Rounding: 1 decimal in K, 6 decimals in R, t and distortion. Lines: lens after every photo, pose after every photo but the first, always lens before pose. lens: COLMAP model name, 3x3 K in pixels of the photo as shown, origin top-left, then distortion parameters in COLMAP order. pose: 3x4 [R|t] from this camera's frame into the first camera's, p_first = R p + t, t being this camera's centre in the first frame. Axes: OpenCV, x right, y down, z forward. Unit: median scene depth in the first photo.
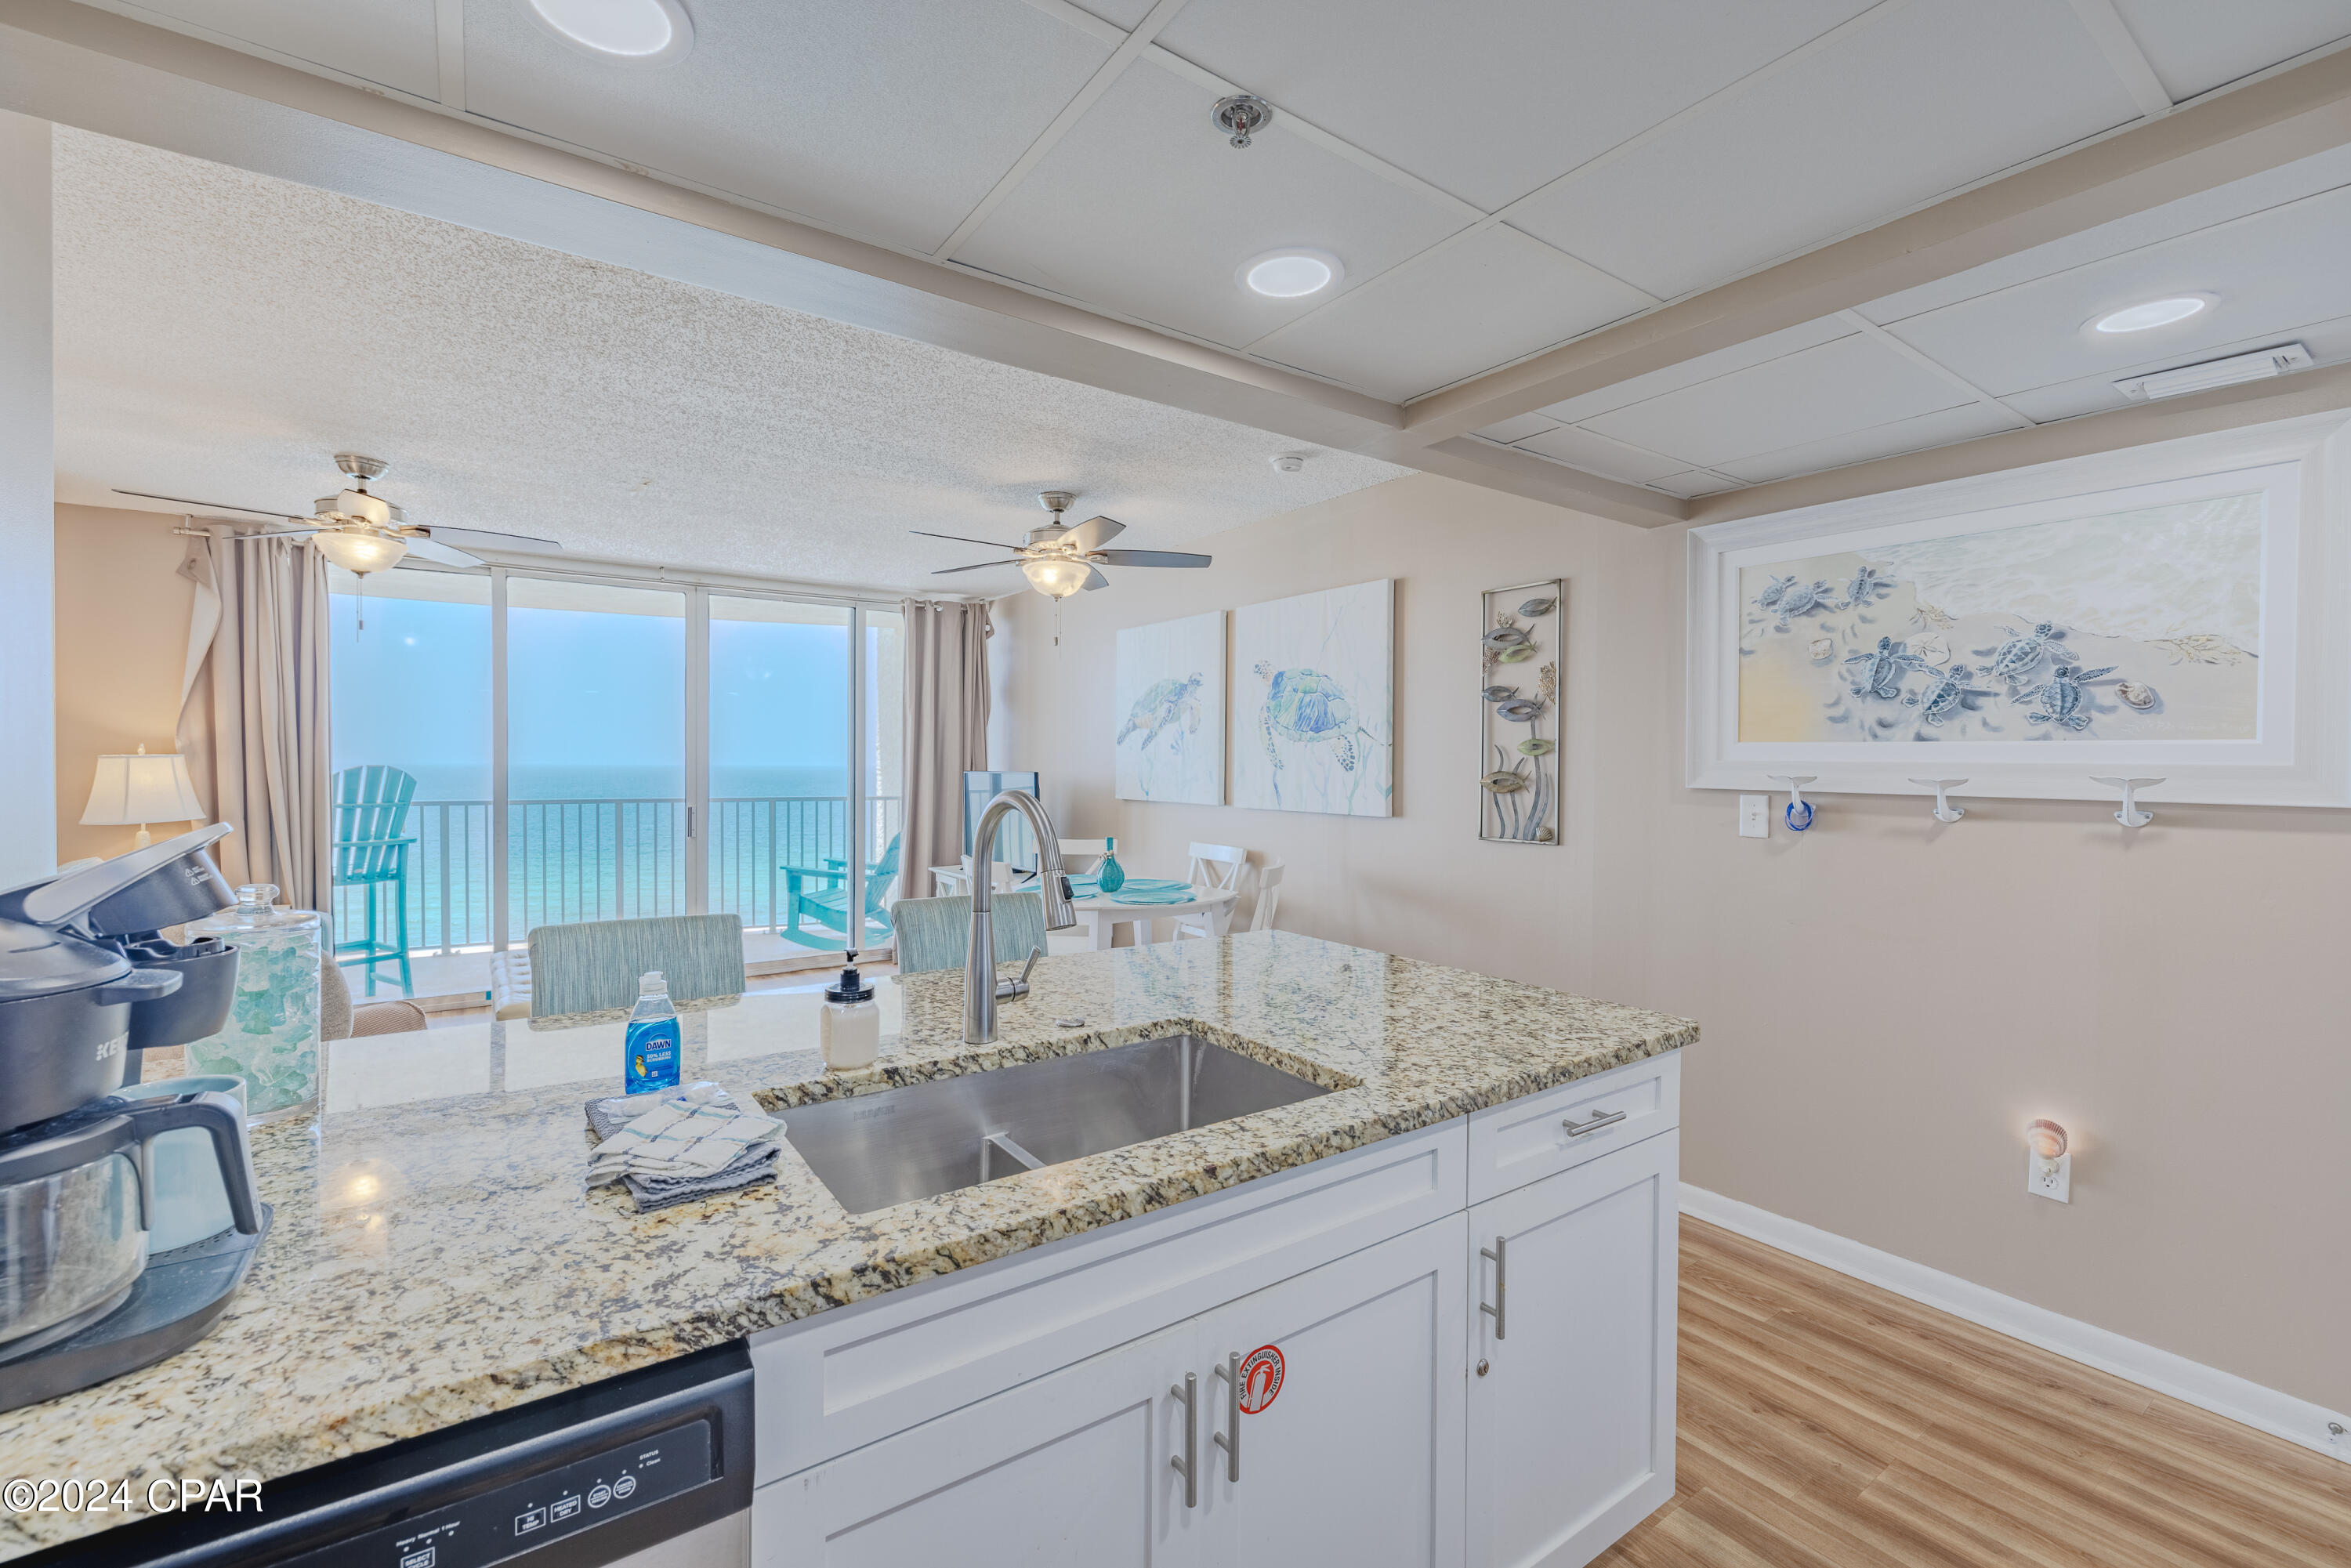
lens RADIAL K [[979.2, 0, 1164.2], [0, 979.2, 773.5], [0, 0, 1]] dist [0.000687, -0.000799]
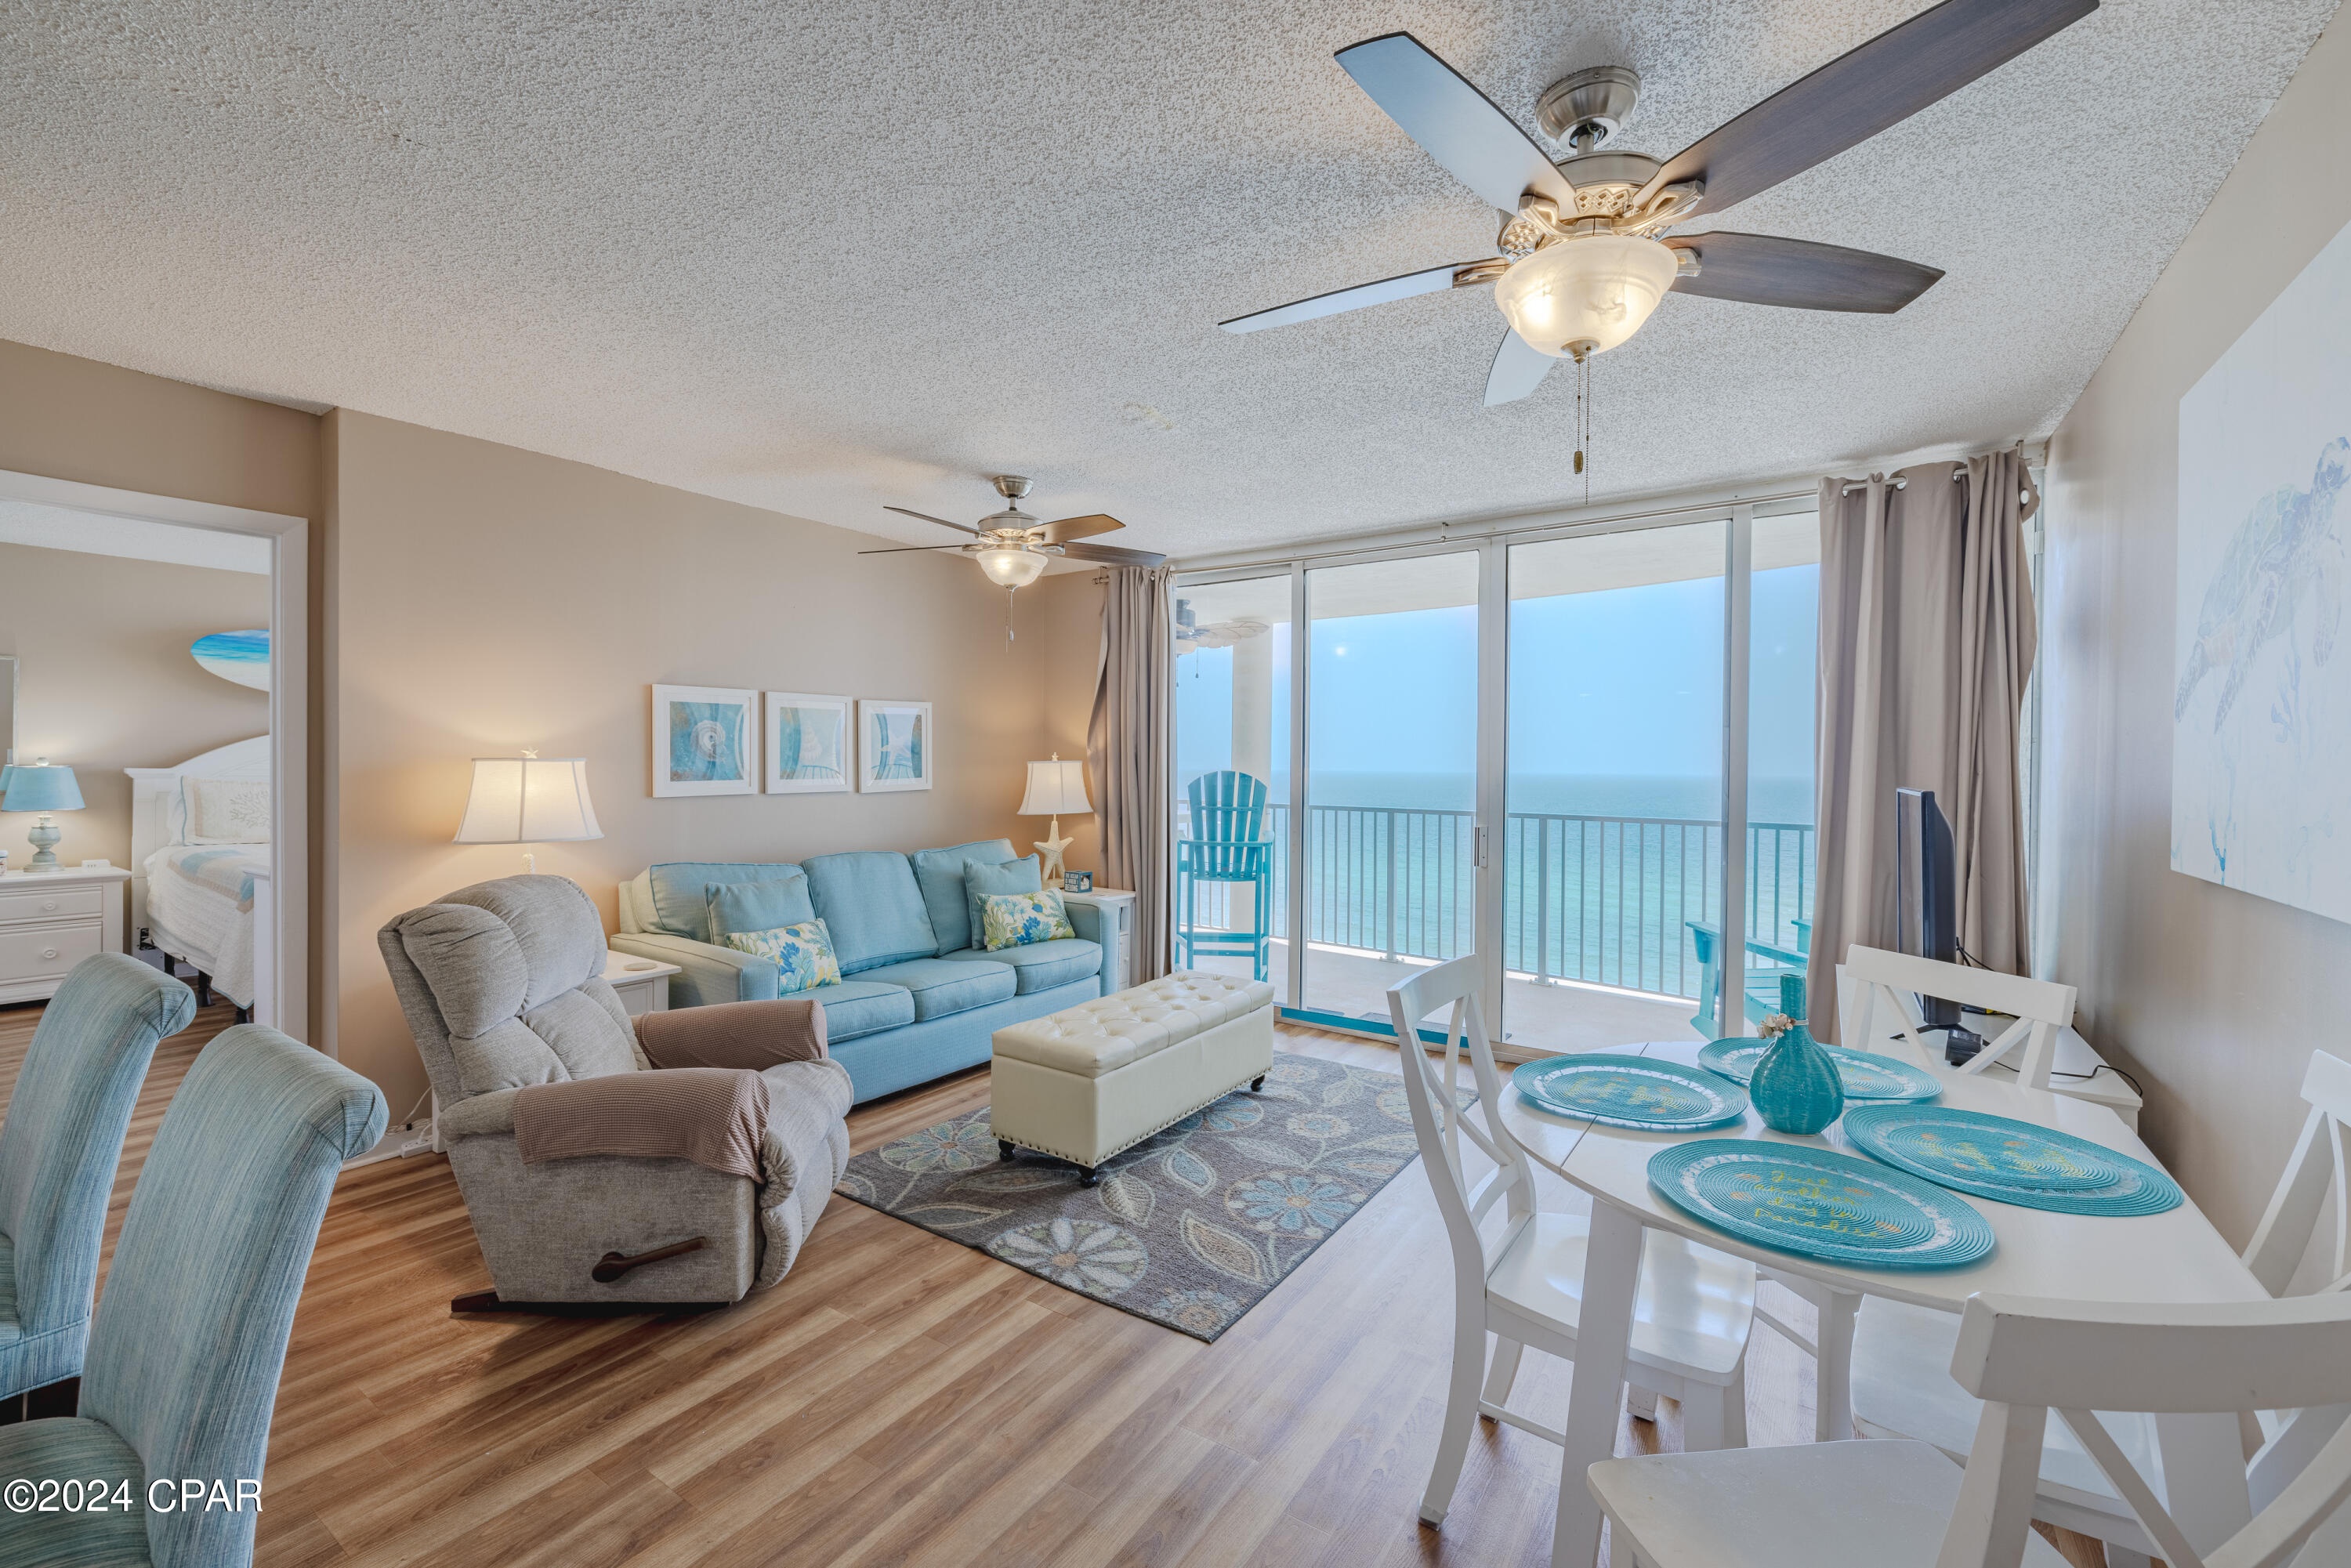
lens RADIAL K [[979.2, 0, 1163.5], [0, 979.2, 775.7], [0, 0, 1]] dist [0.000687, -0.000799]
pose [[0.353326, 0.006908, -0.935475, 0.193692], [-0.016775, 0.999859, 0.001047, -0.003899], [0.935350, 0.015323, 0.353392, 0.661390]]
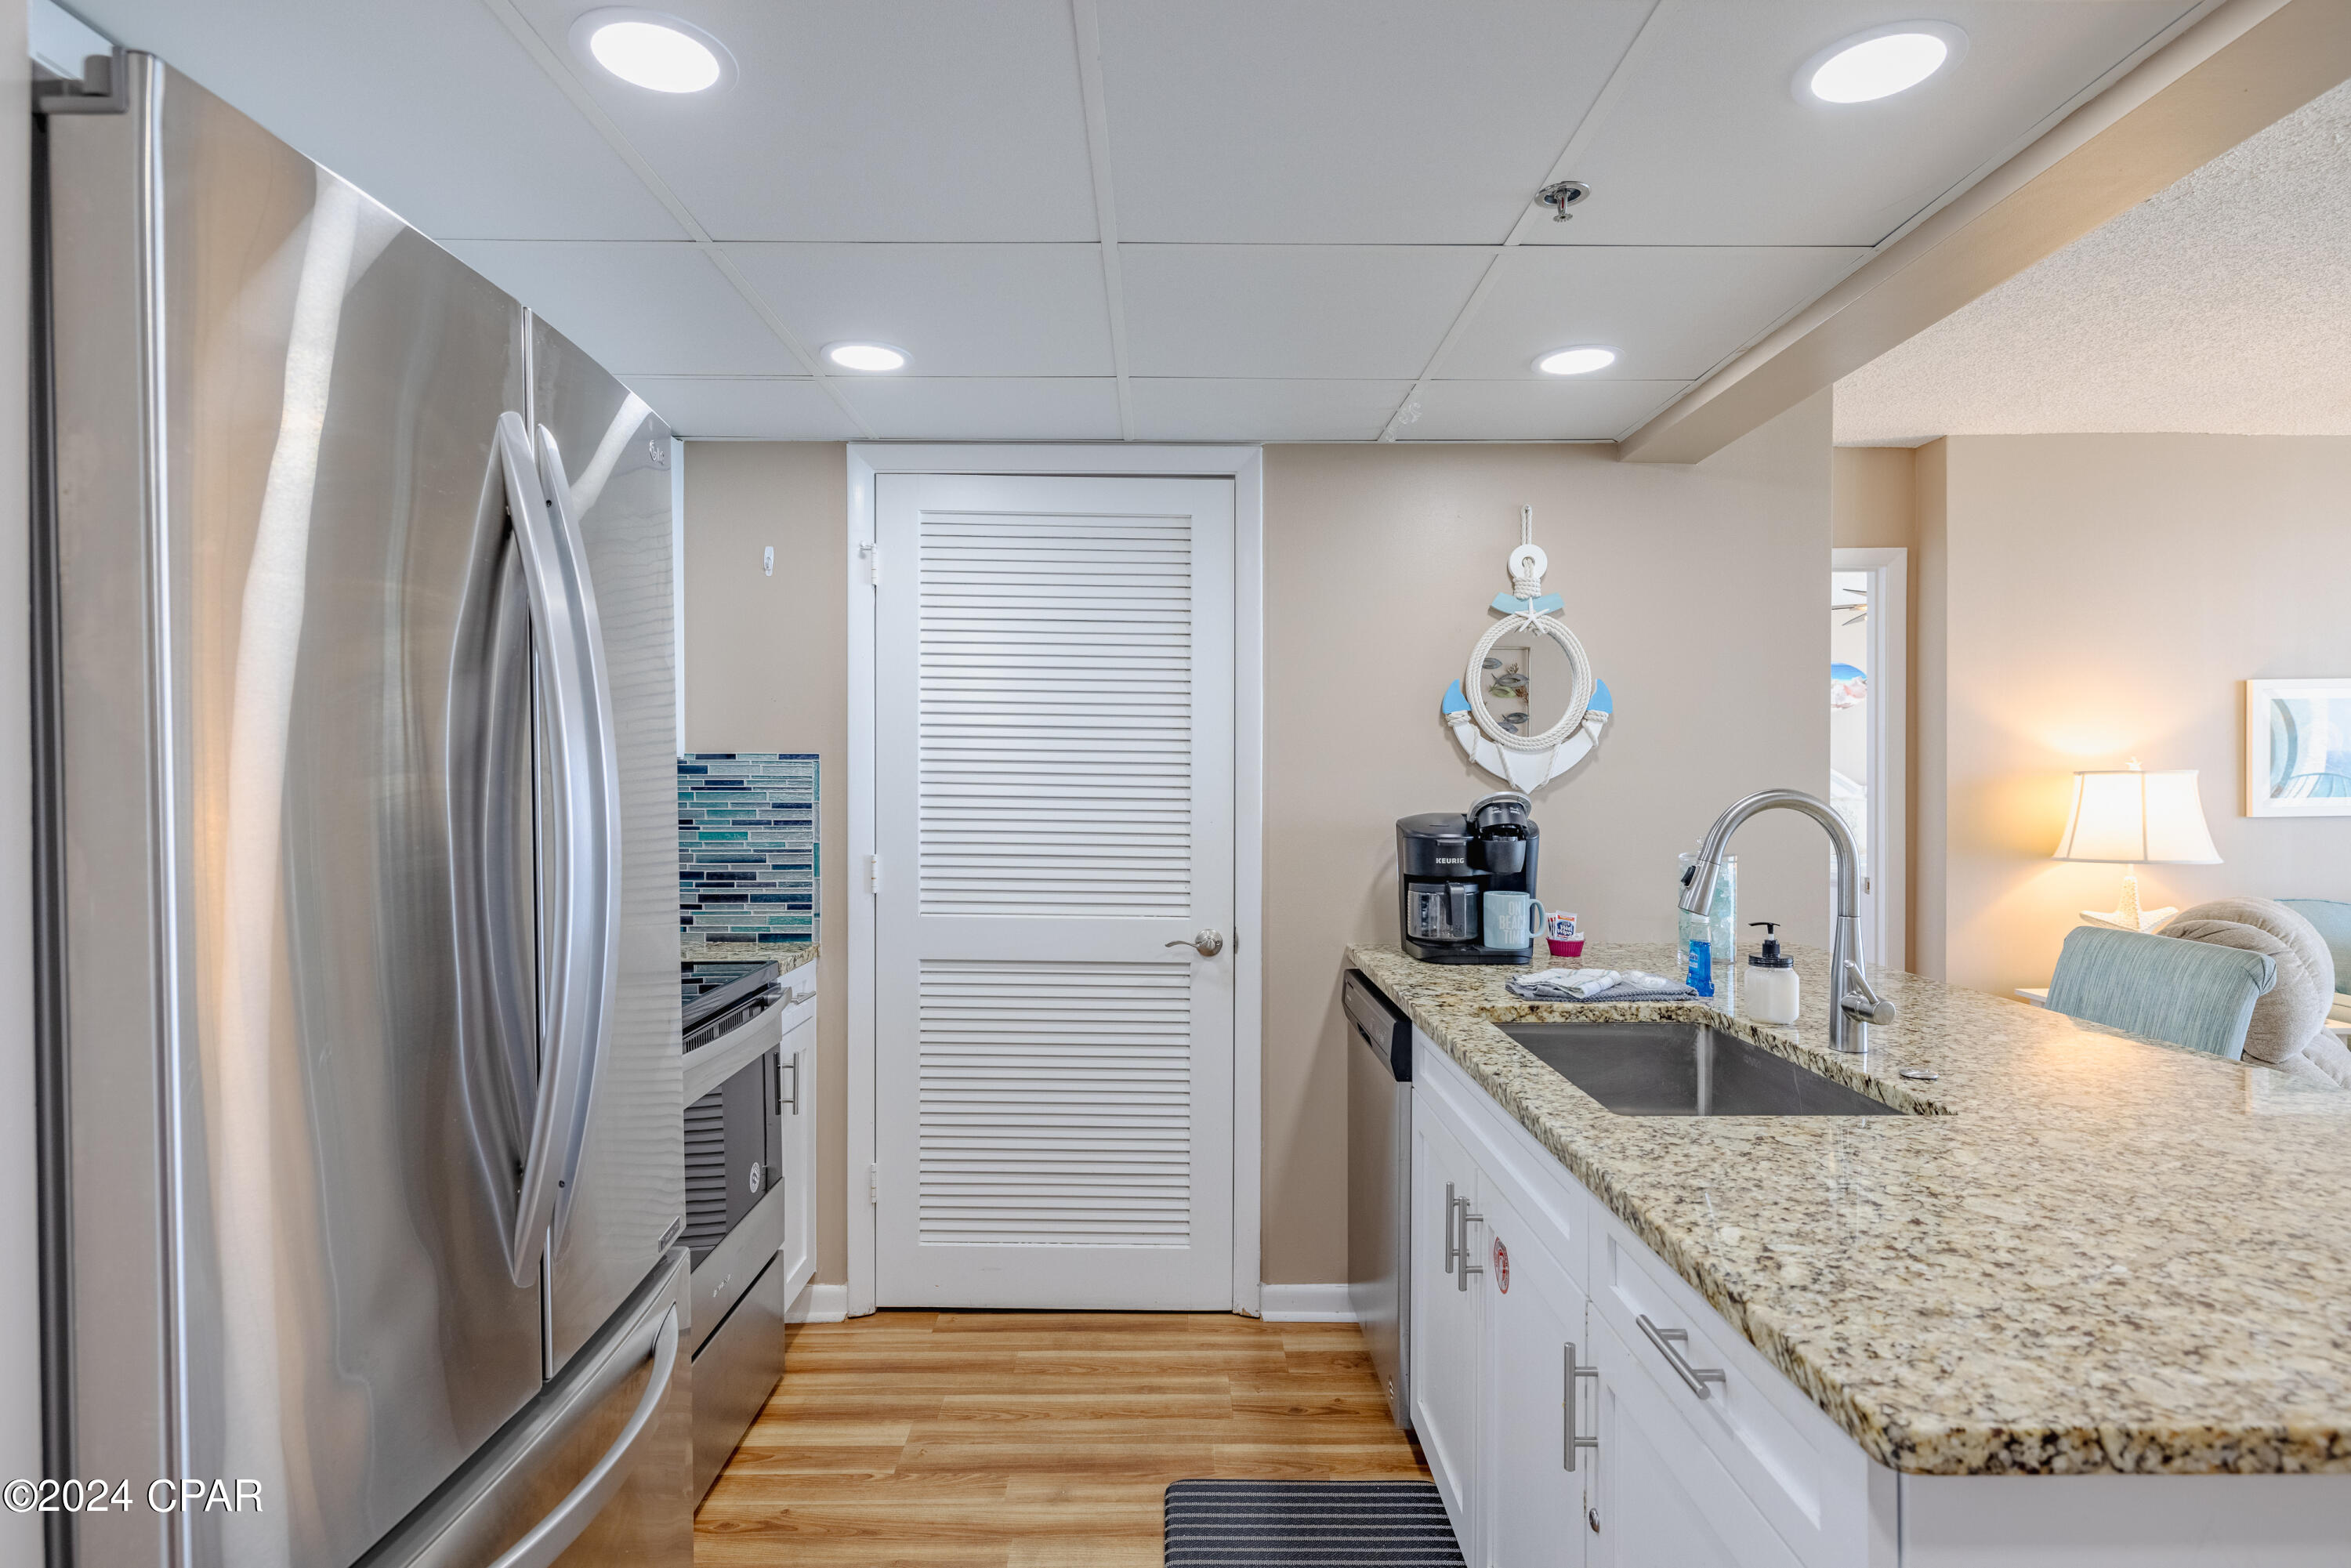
lens RADIAL K [[1213.7, 0, 1167.3], [0, 1213.7, 784.4], [0, 0, 1]] dist [-0.004087, 0.000982]
pose [[-0.566154, -0.000924, -0.824299, 0.405690], [-0.012837, 0.999888, 0.007696, 0.003329], [0.824200, 0.014939, -0.566102, 0.384731]]
